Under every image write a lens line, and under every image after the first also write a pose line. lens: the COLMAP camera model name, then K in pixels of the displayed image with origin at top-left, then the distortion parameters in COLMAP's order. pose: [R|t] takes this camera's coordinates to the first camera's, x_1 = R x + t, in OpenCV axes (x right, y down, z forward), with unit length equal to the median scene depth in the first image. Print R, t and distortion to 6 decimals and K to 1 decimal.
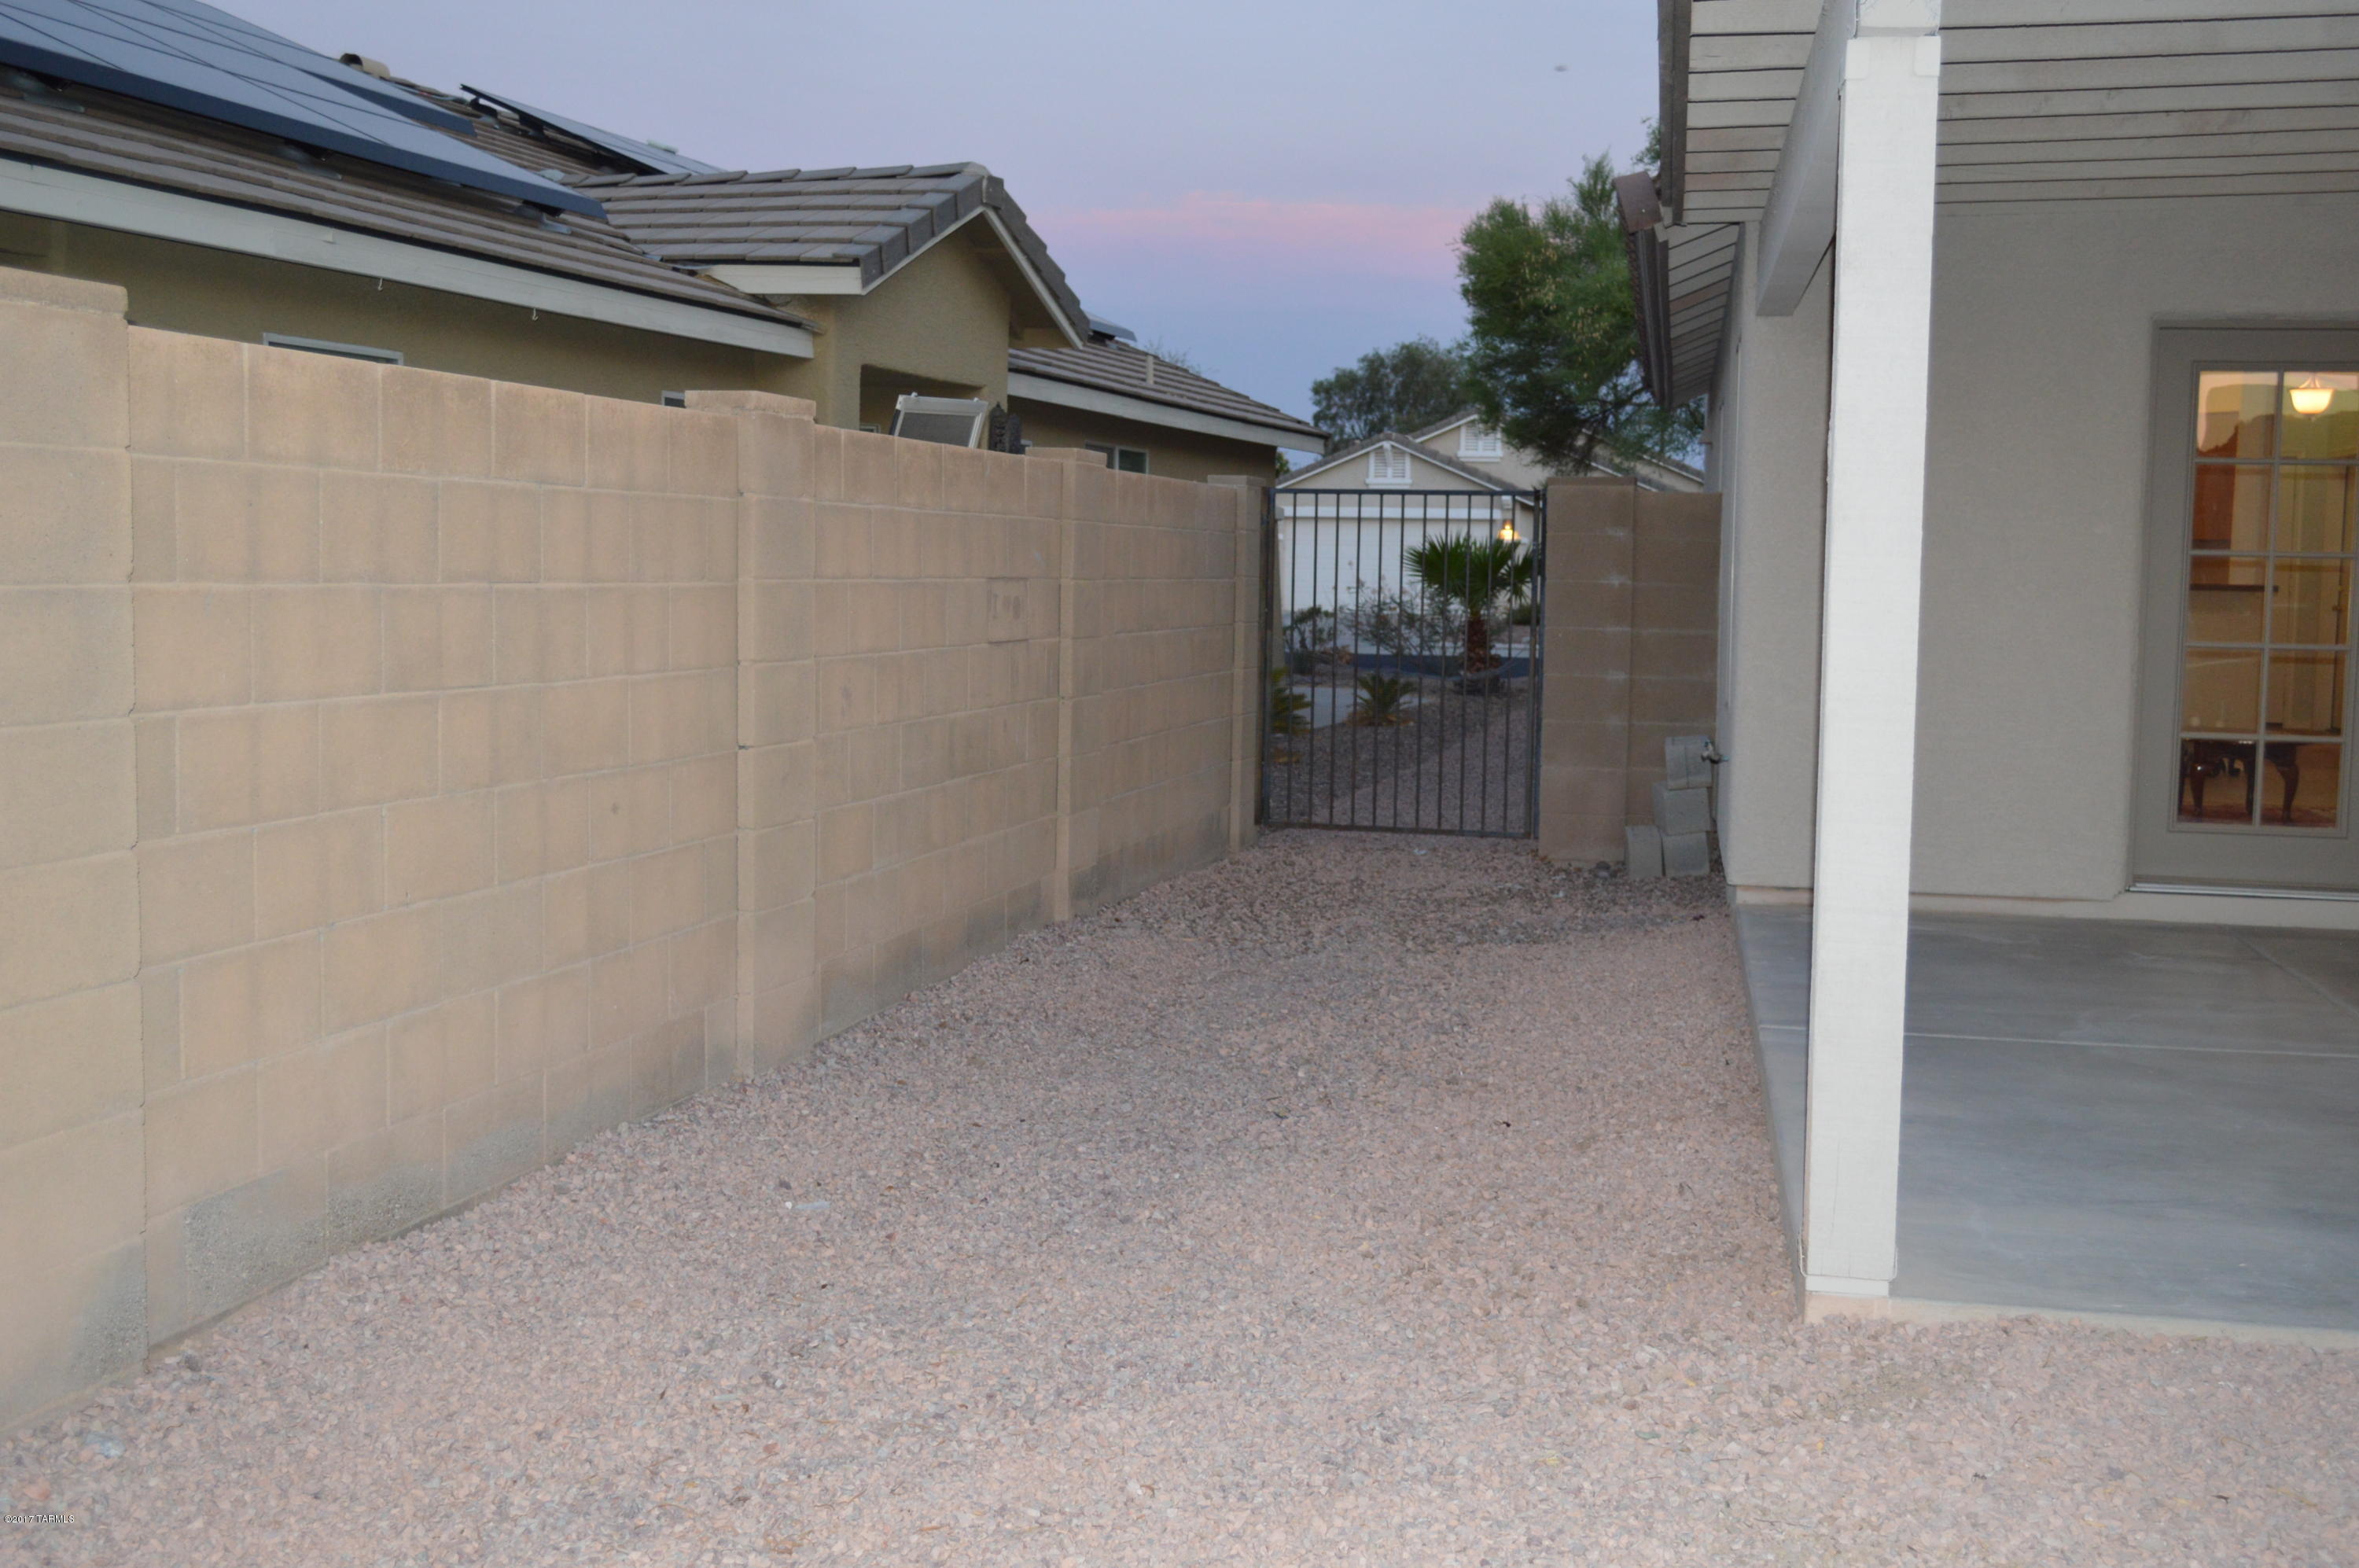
lens RADIAL K [[2430.9, 0, 1179.5], [0, 2430.9, 784.0], [0, 0, 1]] dist [-0.025310, -0.010811]
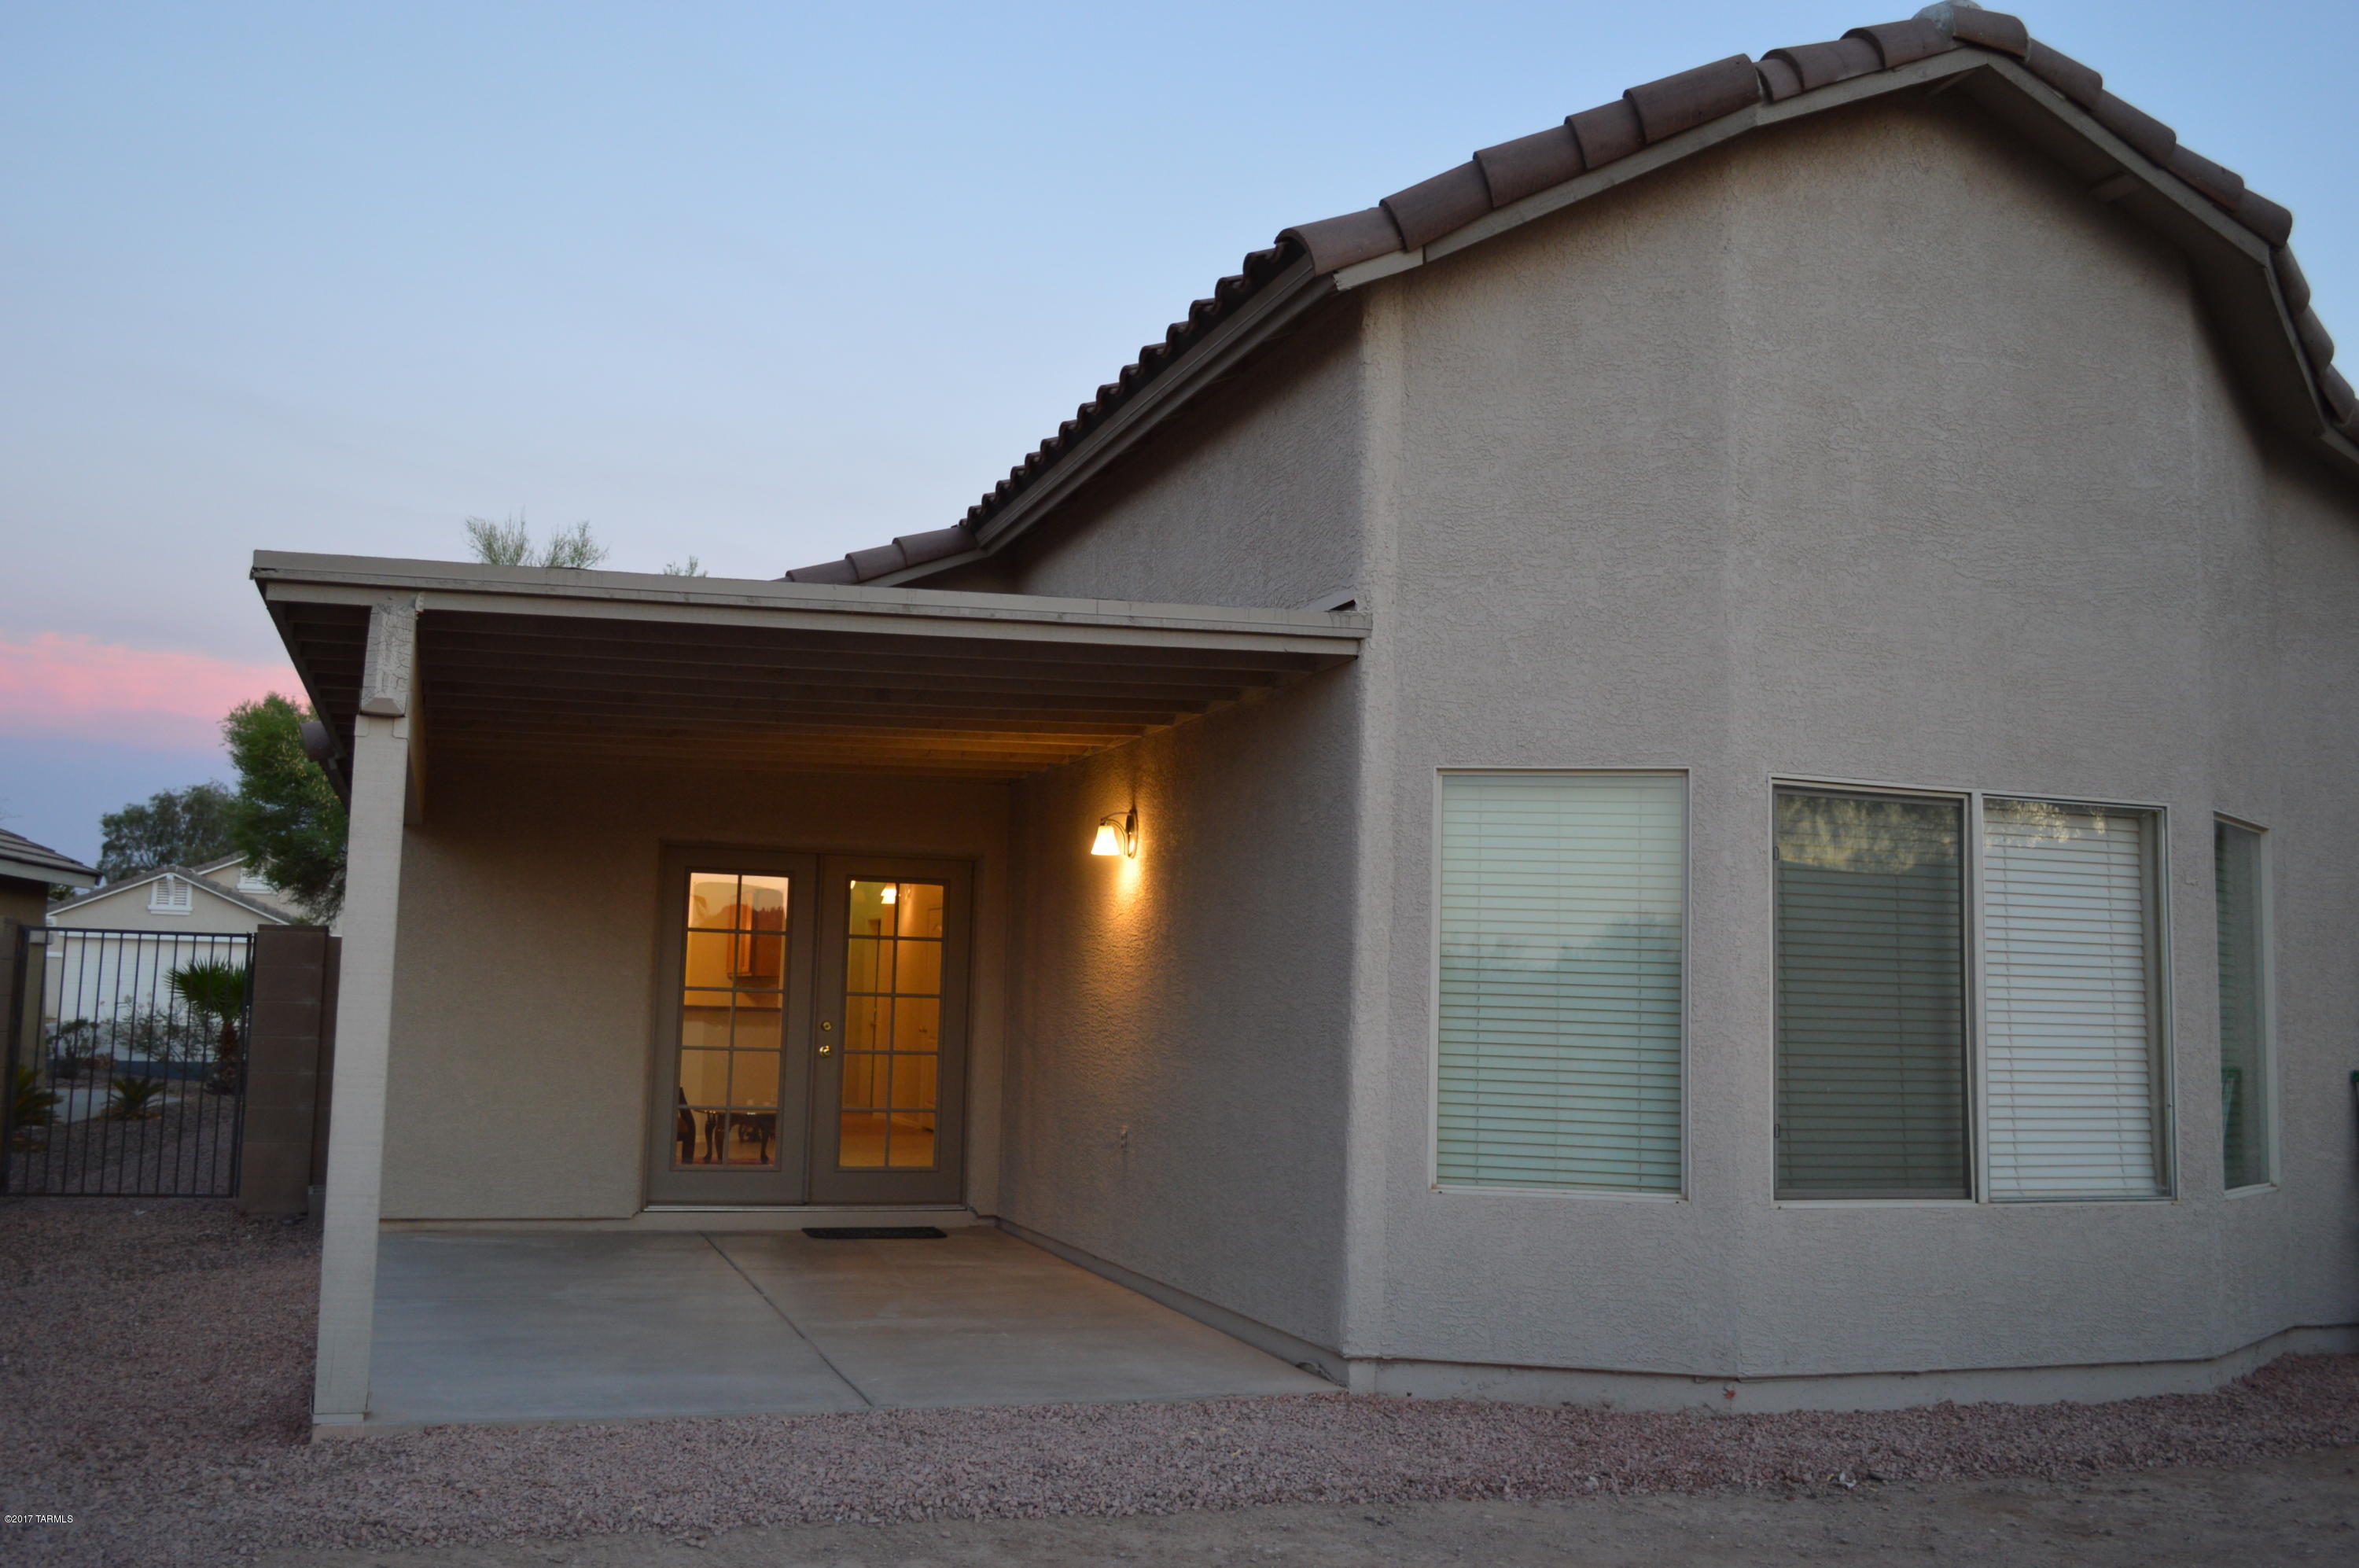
lens RADIAL K [[2058.9, 0, 1179.5], [0, 2058.9, 784.0], [0, 0, 1]] dist [-0.018933, -0.001122]
pose [[0.859280, 0.062833, 0.507632, 0.005578], [0.033041, 0.983536, -0.177667, 0.010654], [-0.510438, 0.169438, 0.843056, -0.154600]]
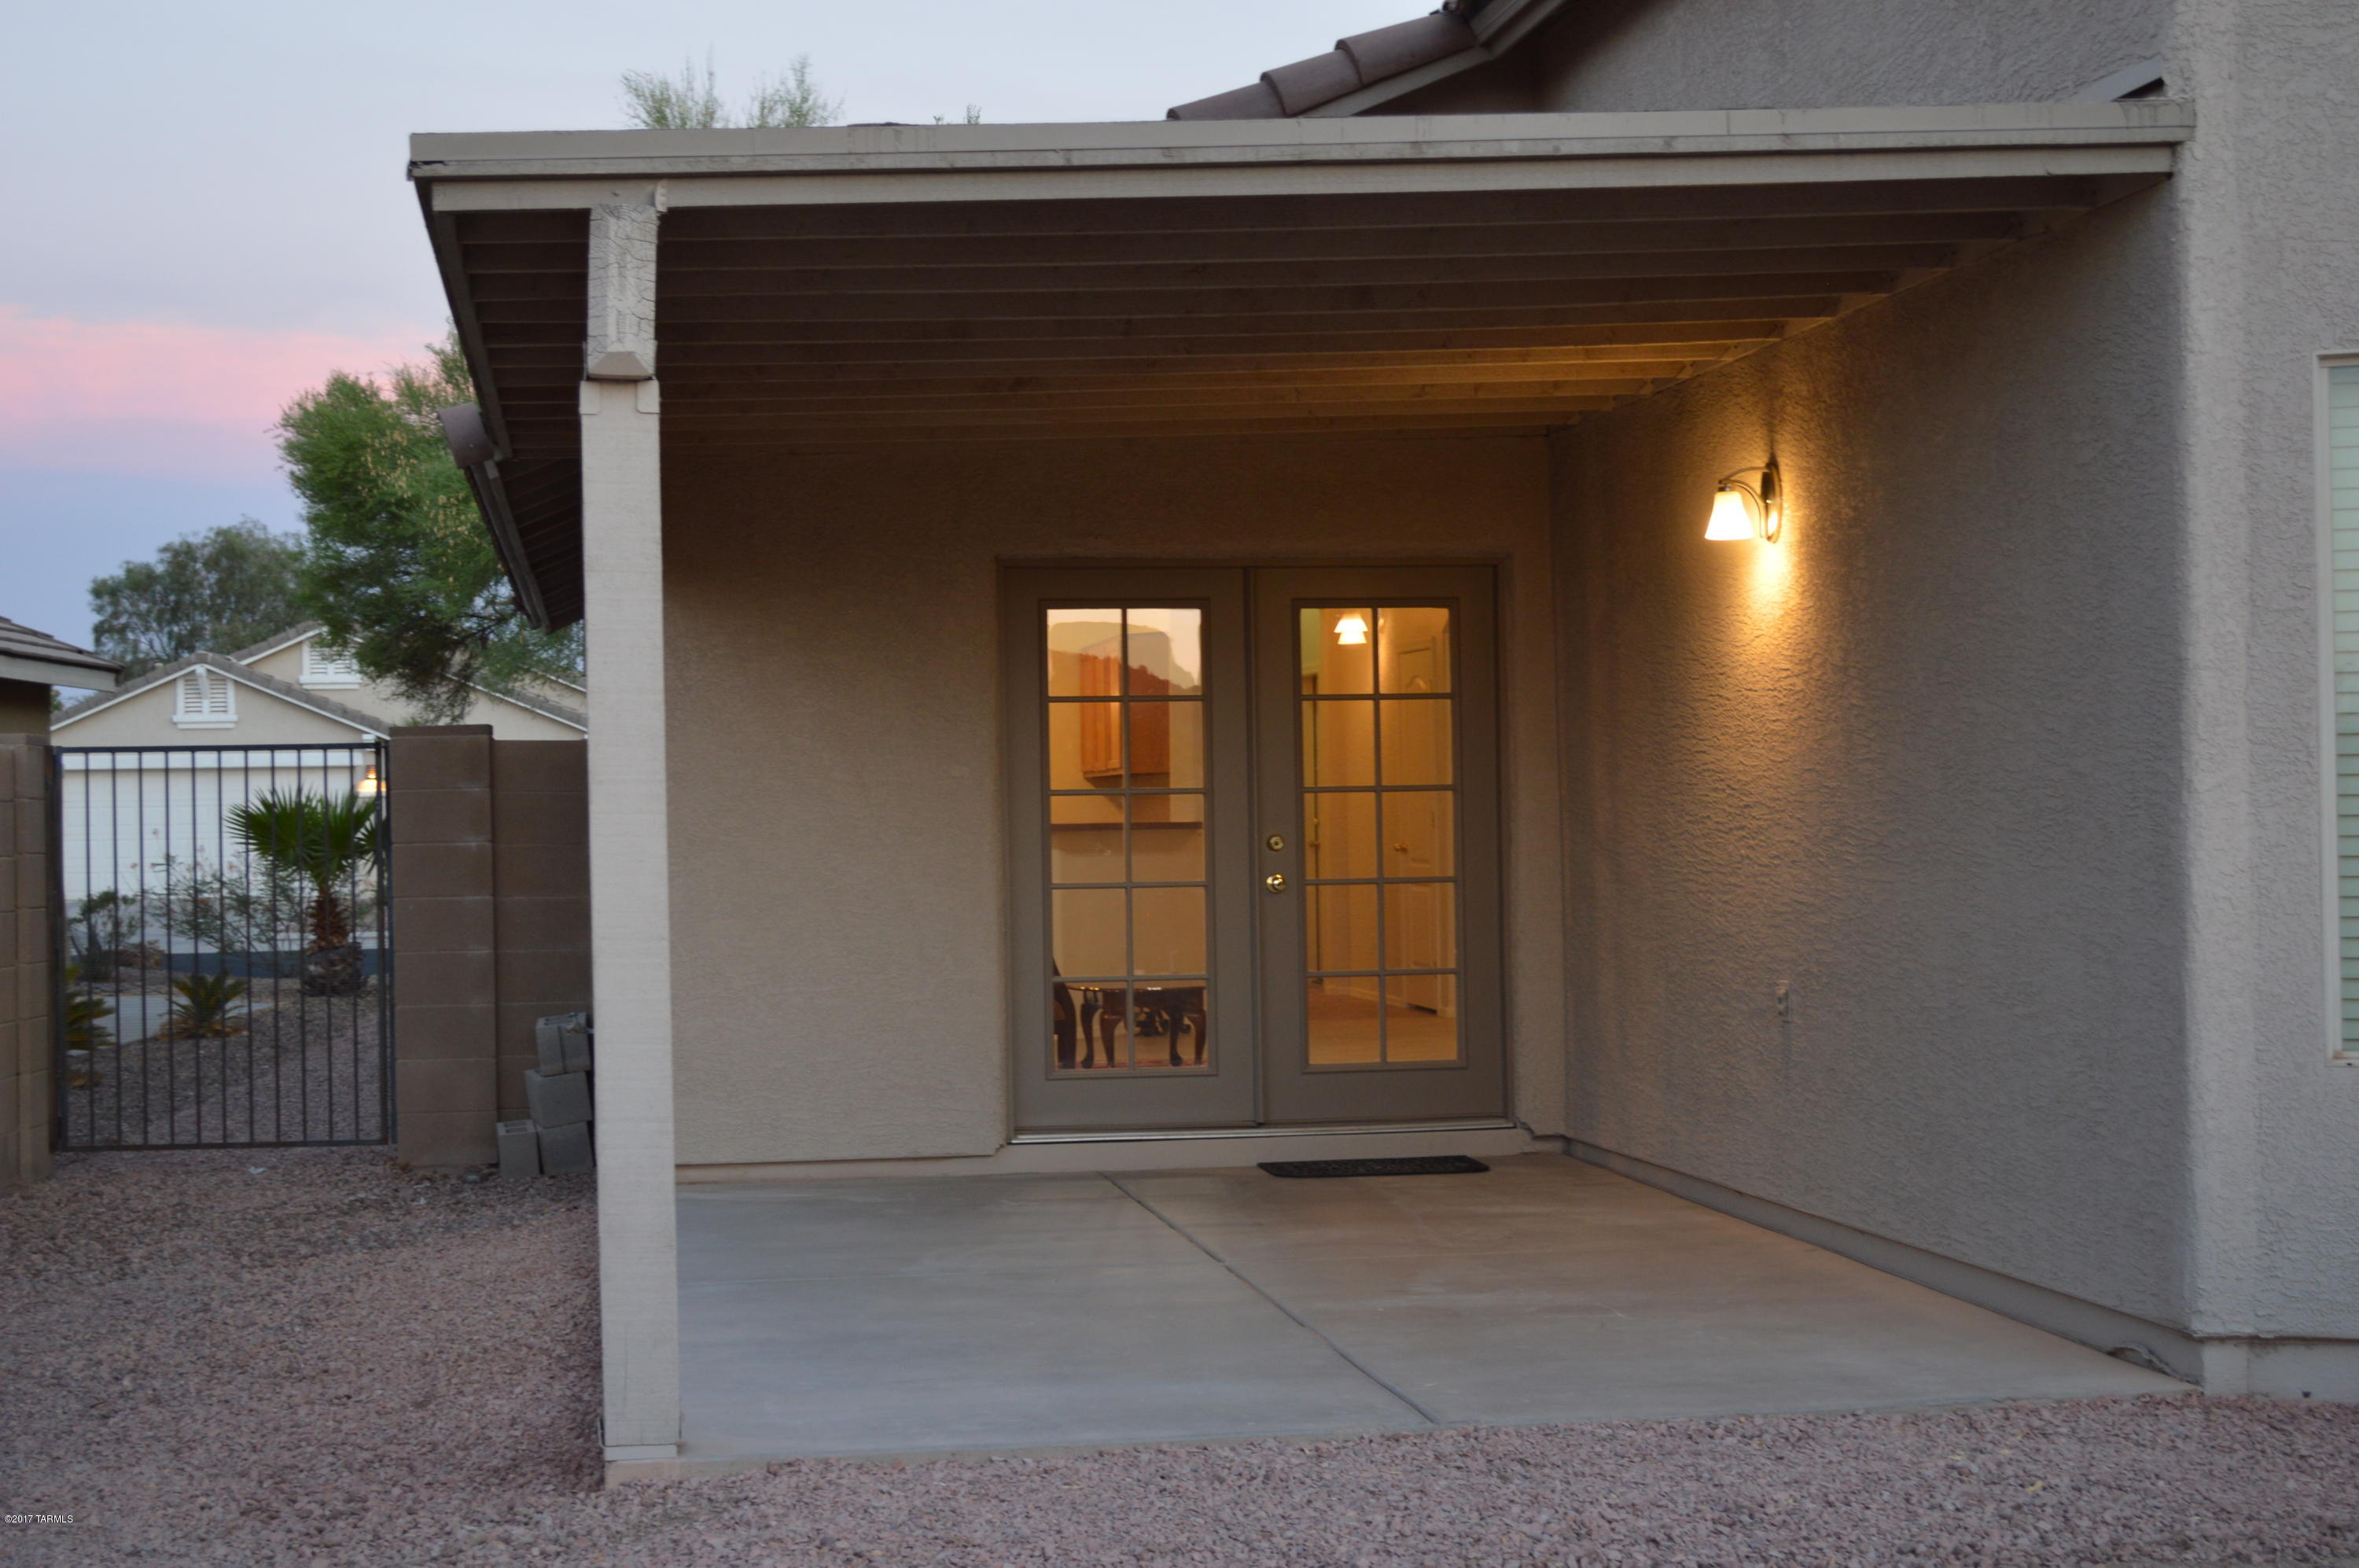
lens RADIAL K [[3398.9, 0, 1179.5], [0, 3398.9, 784.0], [0, 0, 1]] dist [-0.020390, 0.010459]
pose [[0.934113, -0.028663, 0.355825, -0.011755], [0.064233, 0.993998, -0.088556, 0.013313], [-0.351151, 0.105577, 0.930347, -0.153617]]
